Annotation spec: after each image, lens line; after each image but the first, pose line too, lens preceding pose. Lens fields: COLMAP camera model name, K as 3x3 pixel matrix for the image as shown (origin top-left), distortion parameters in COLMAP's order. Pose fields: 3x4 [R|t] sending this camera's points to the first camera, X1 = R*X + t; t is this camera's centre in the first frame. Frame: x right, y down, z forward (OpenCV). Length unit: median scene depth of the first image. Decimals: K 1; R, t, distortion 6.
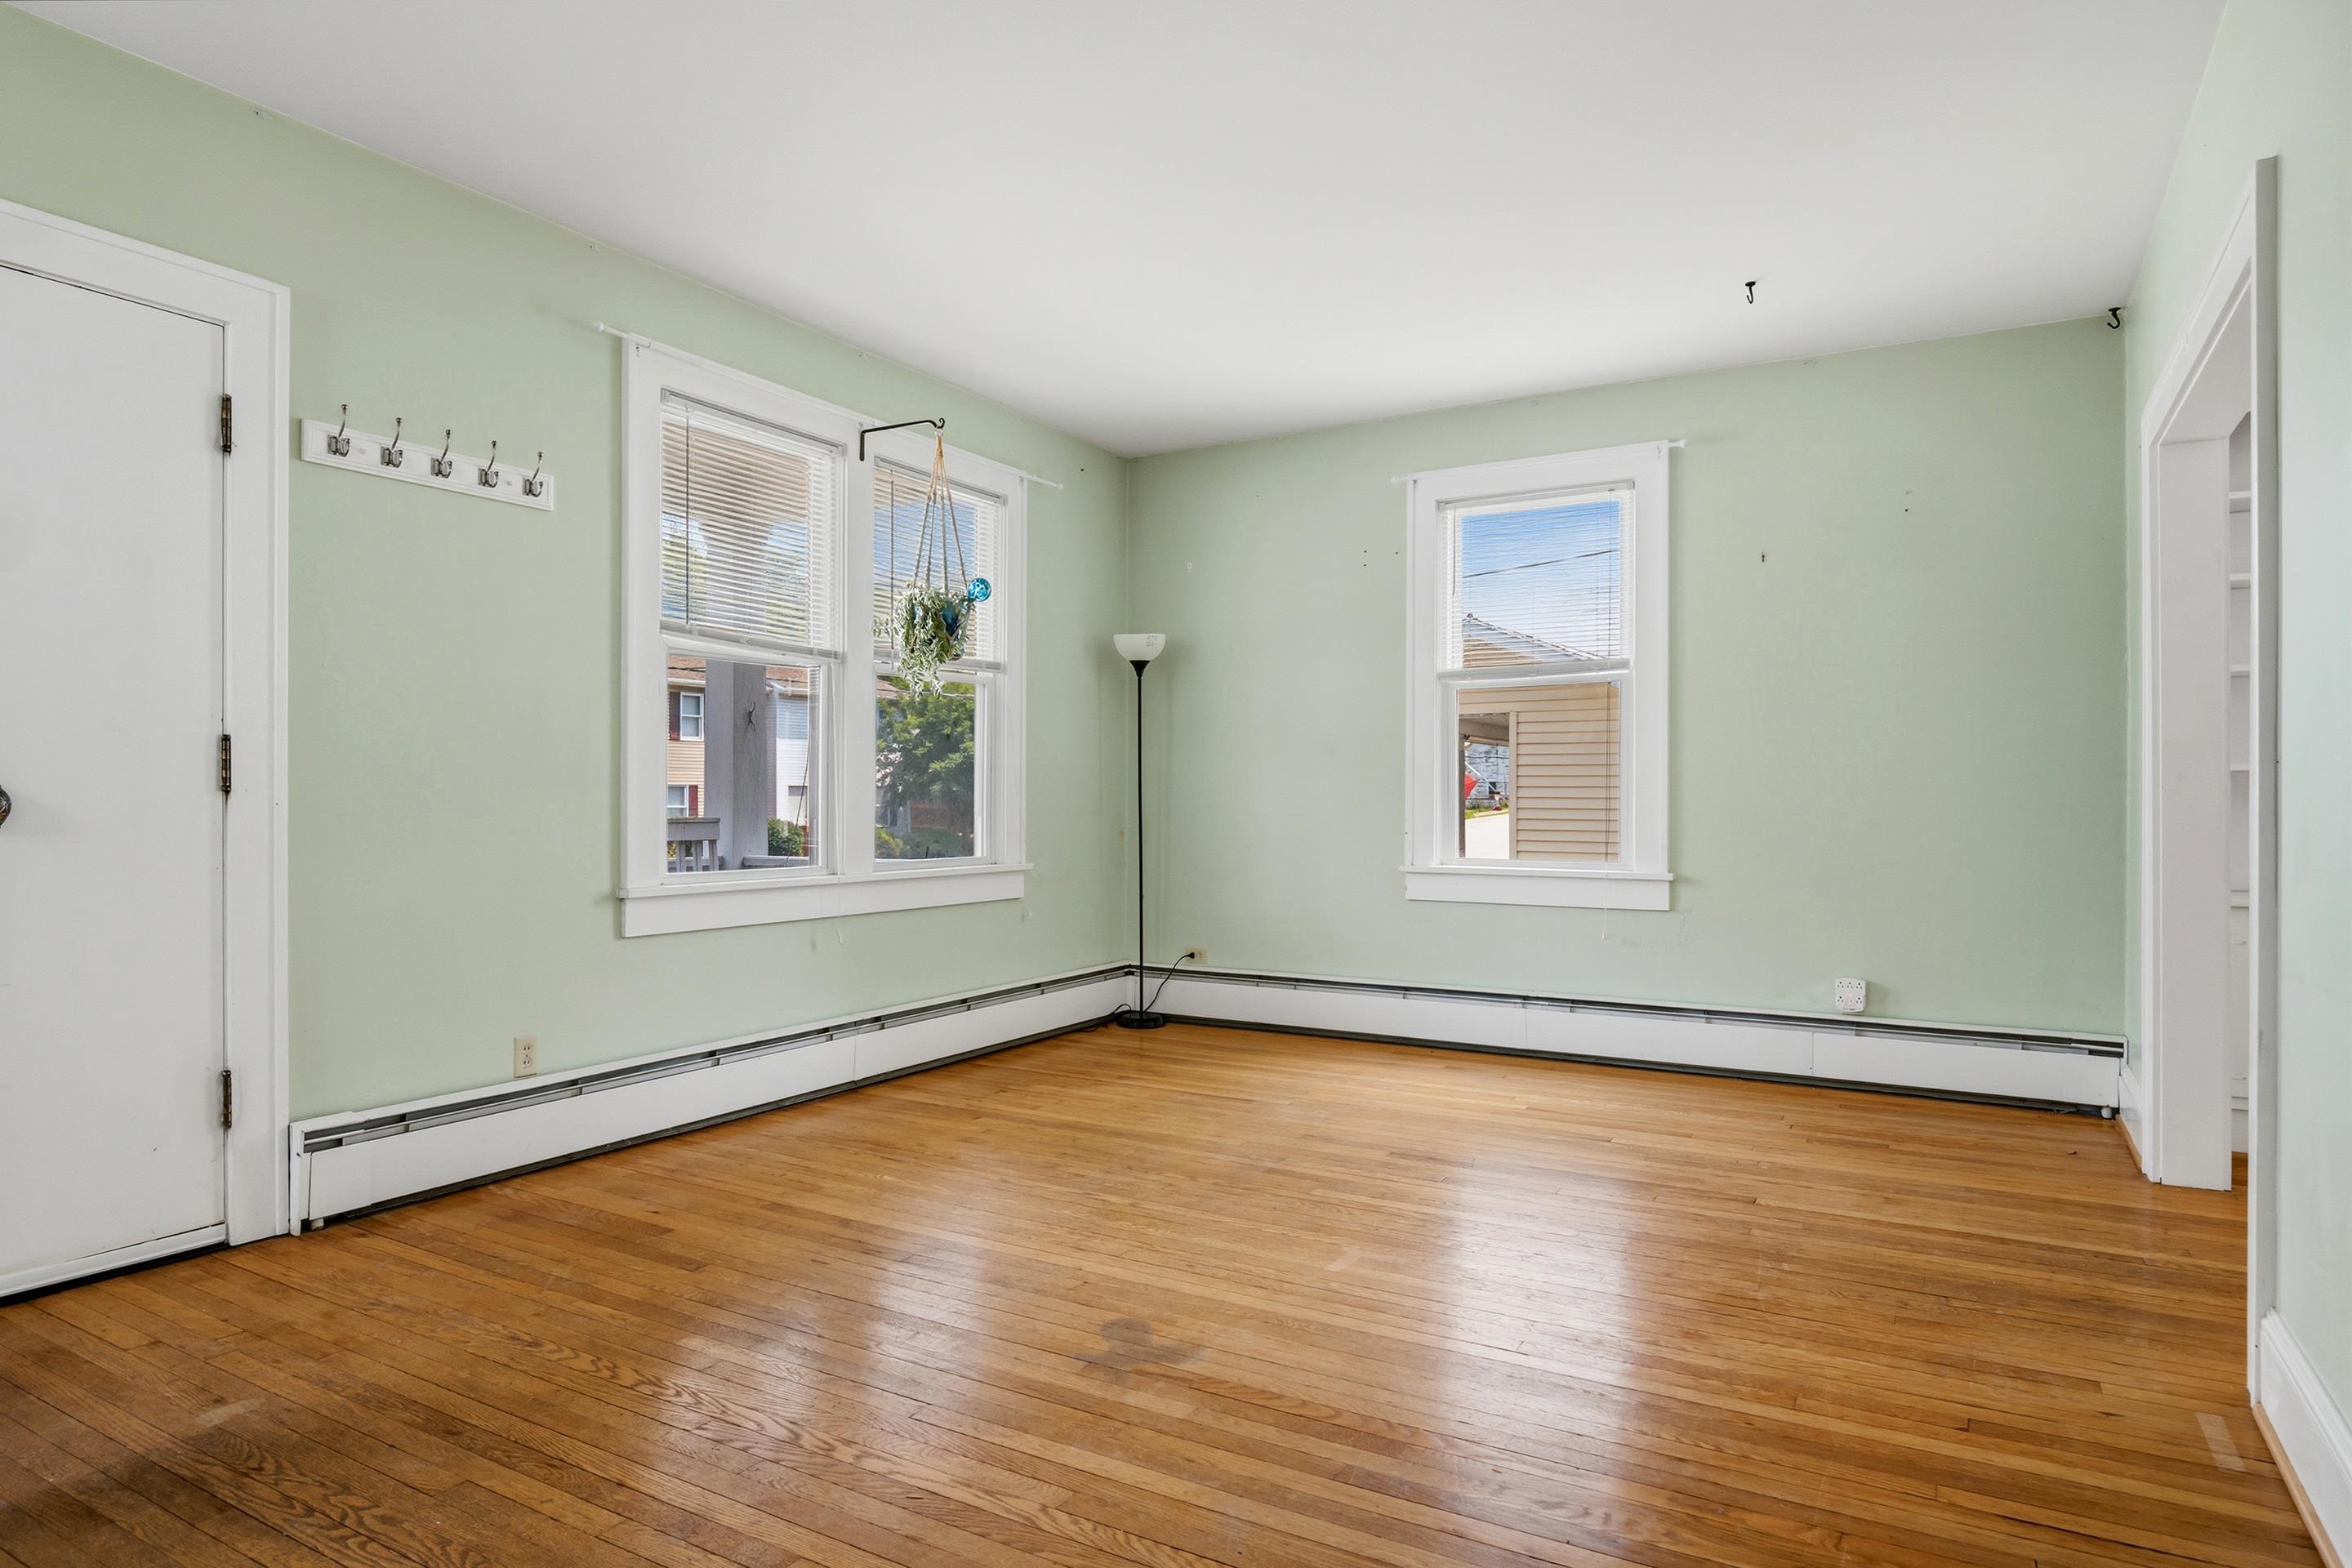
lens RADIAL K [[1331.5, 0, 1155.6], [0, 1331.5, 796.4], [0, 0, 1]] dist [-0.001355, -0.000031]
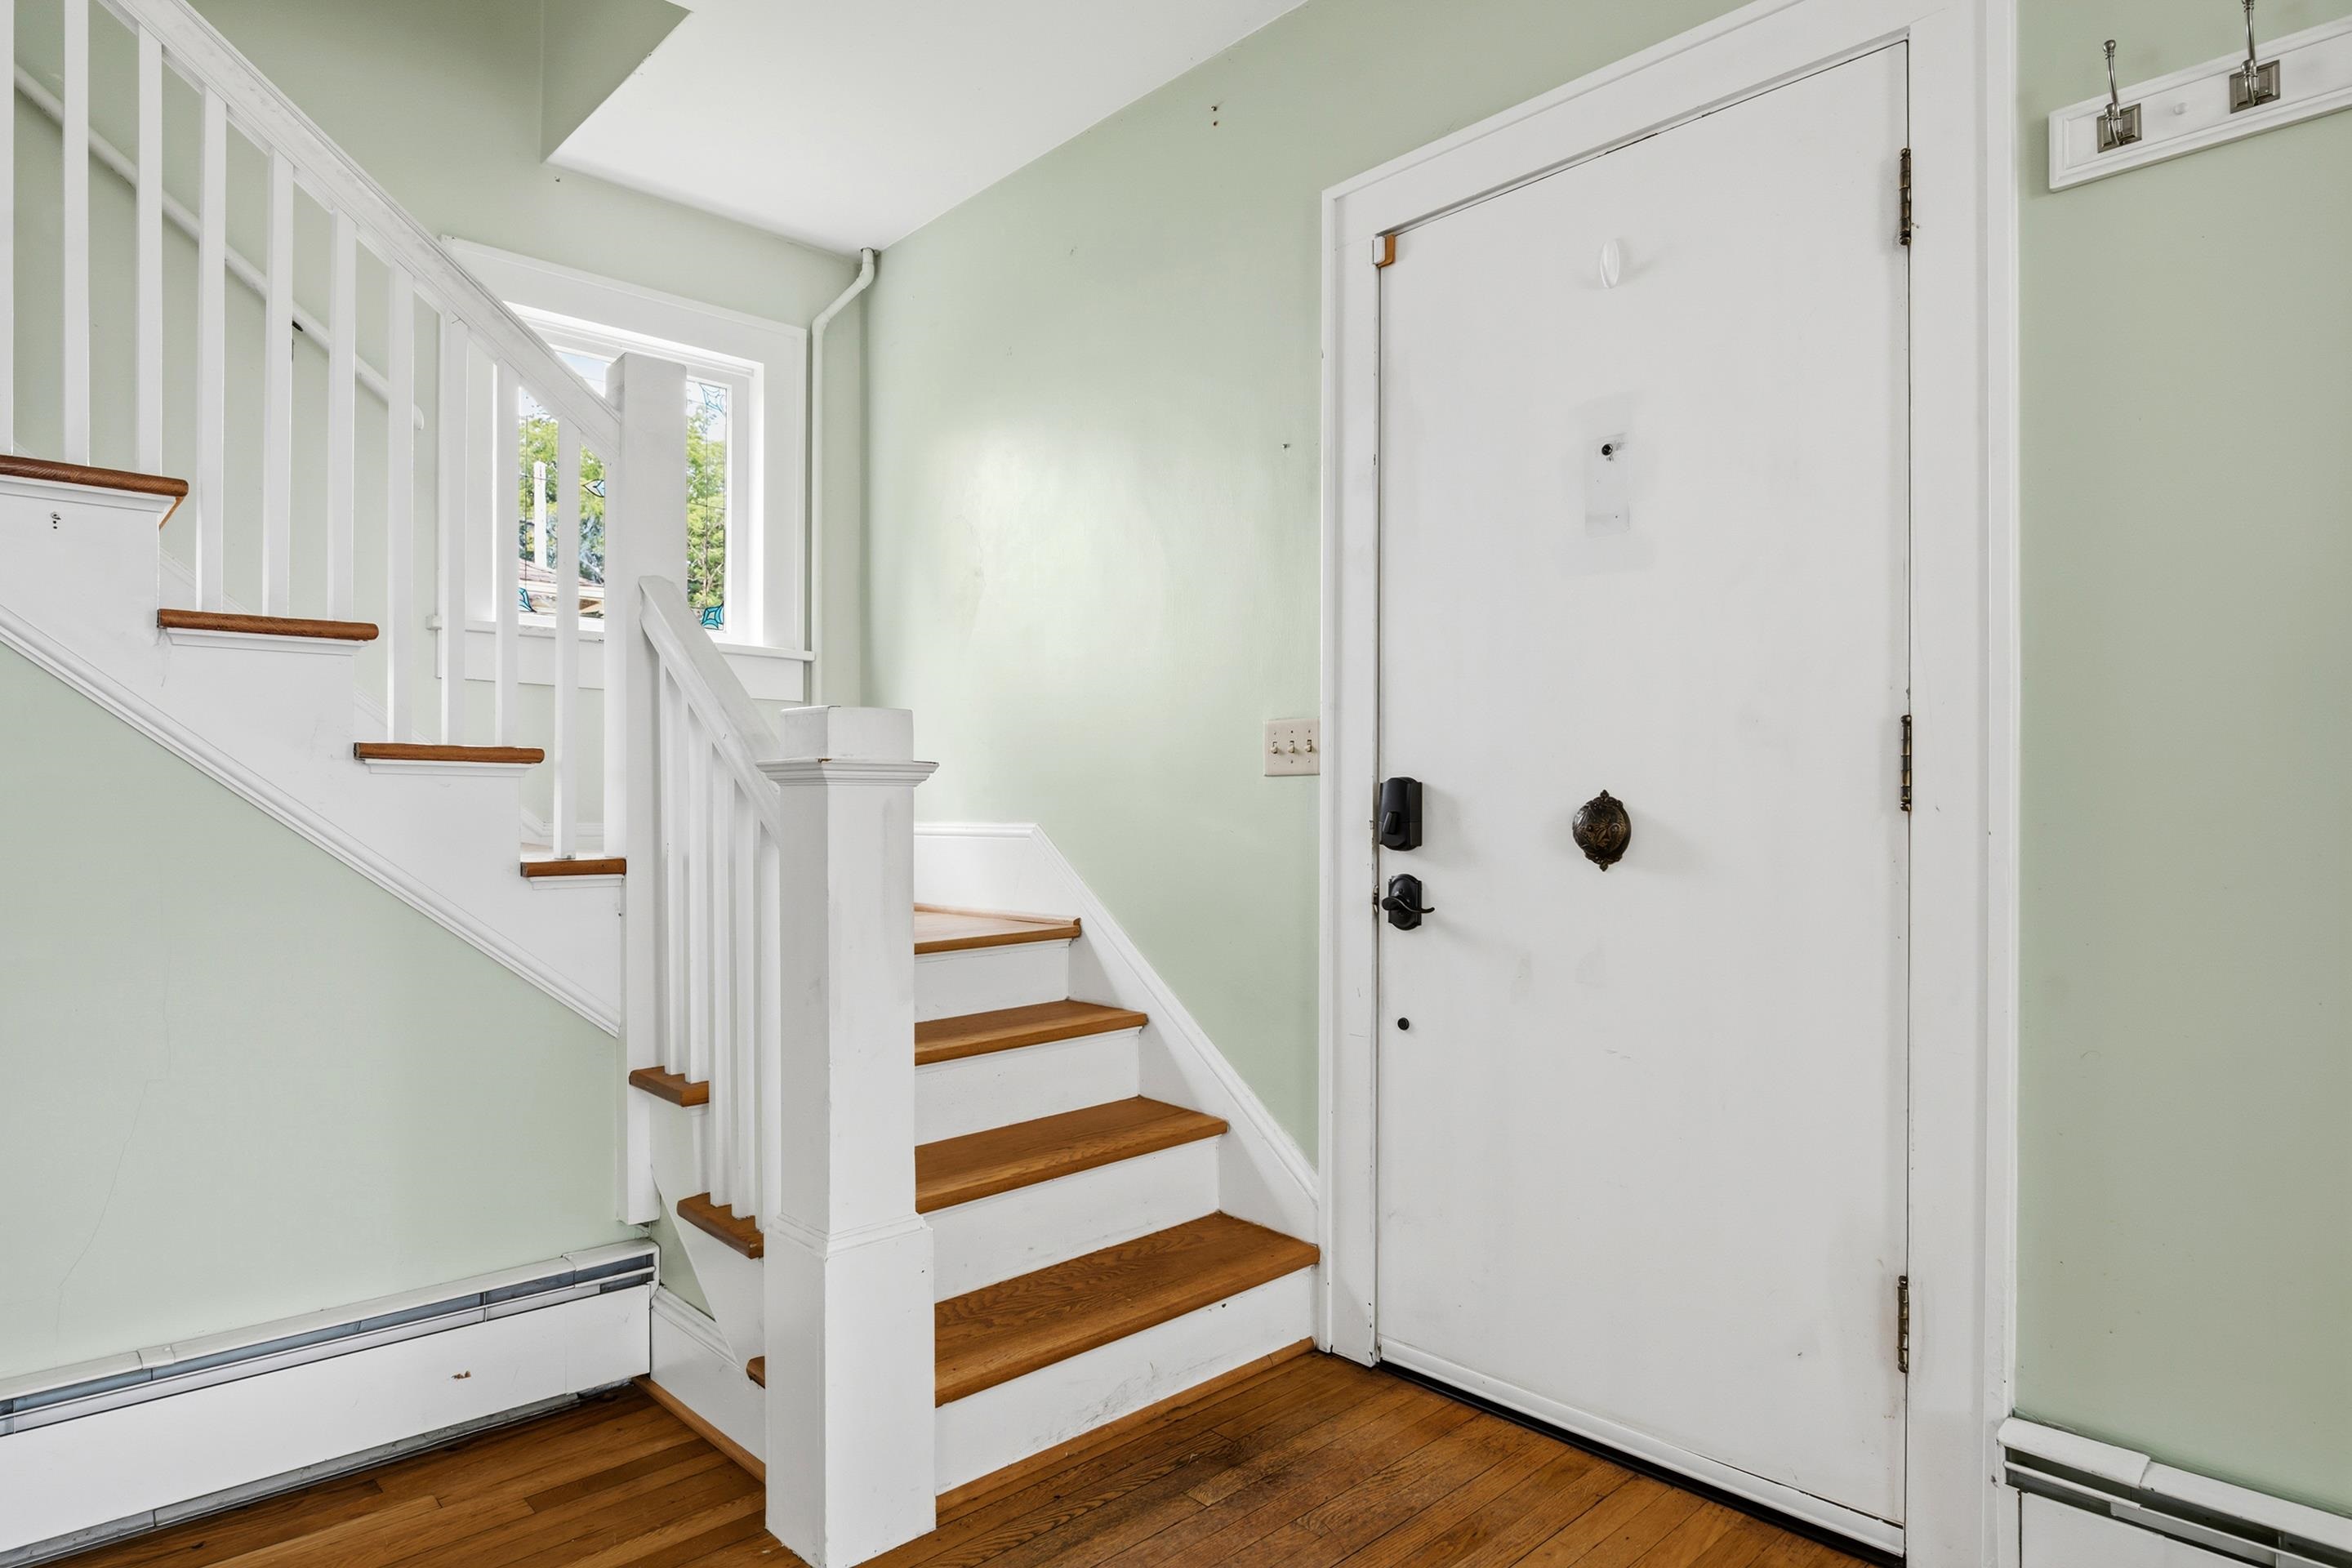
lens RADIAL K [[1331.5, 0, 1155.6], [0, 1331.5, 796.4], [0, 0, 1]] dist [-0.001355, -0.000031]
pose [[-0.291165, -0.011184, -0.956607, -0.024802], [-0.002592, 0.999937, -0.010901, -0.002198], [0.956669, -0.000695, -0.291176, 0.795363]]
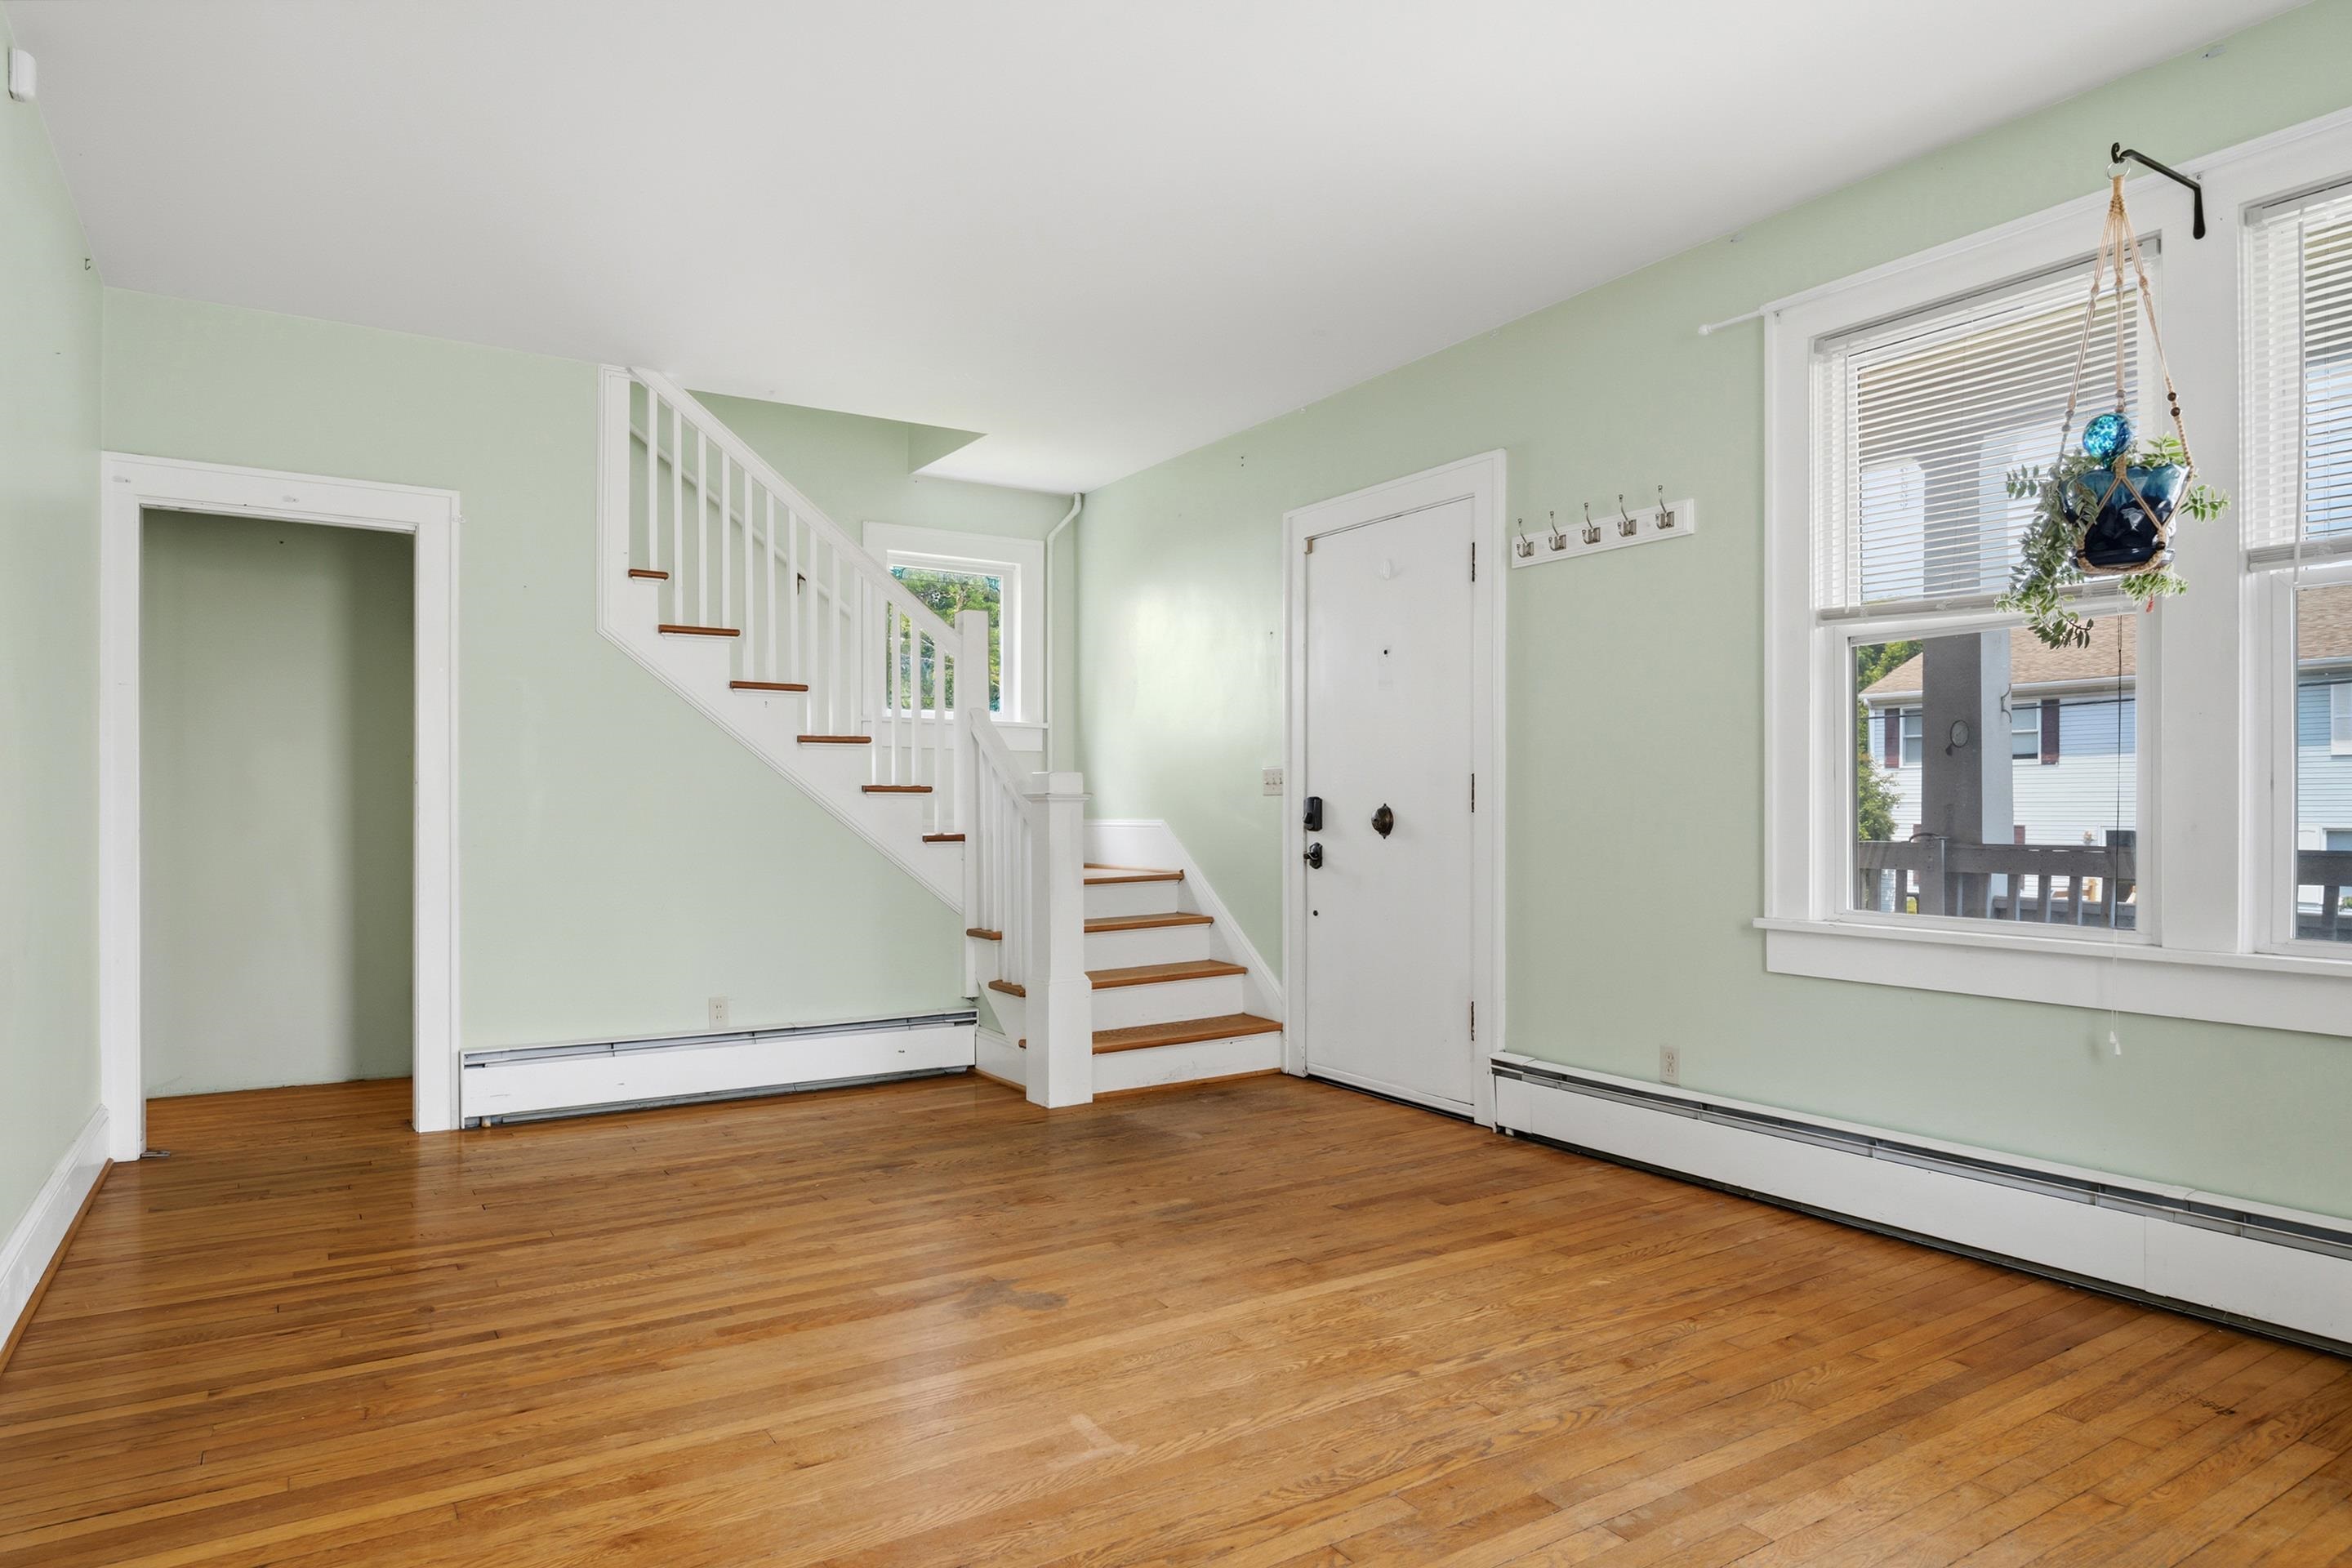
lens RADIAL K [[1394.7, 0, 1173.2], [0, 1394.7, 808.0], [0, 0, 1]] dist [-0.000950, -0.000275]
pose [[-0.450223, -0.004698, -0.892904, 0.773672], [-0.001607, 0.999989, -0.004451, -0.000755], [0.892915, -0.000569, -0.450225, 1.304185]]
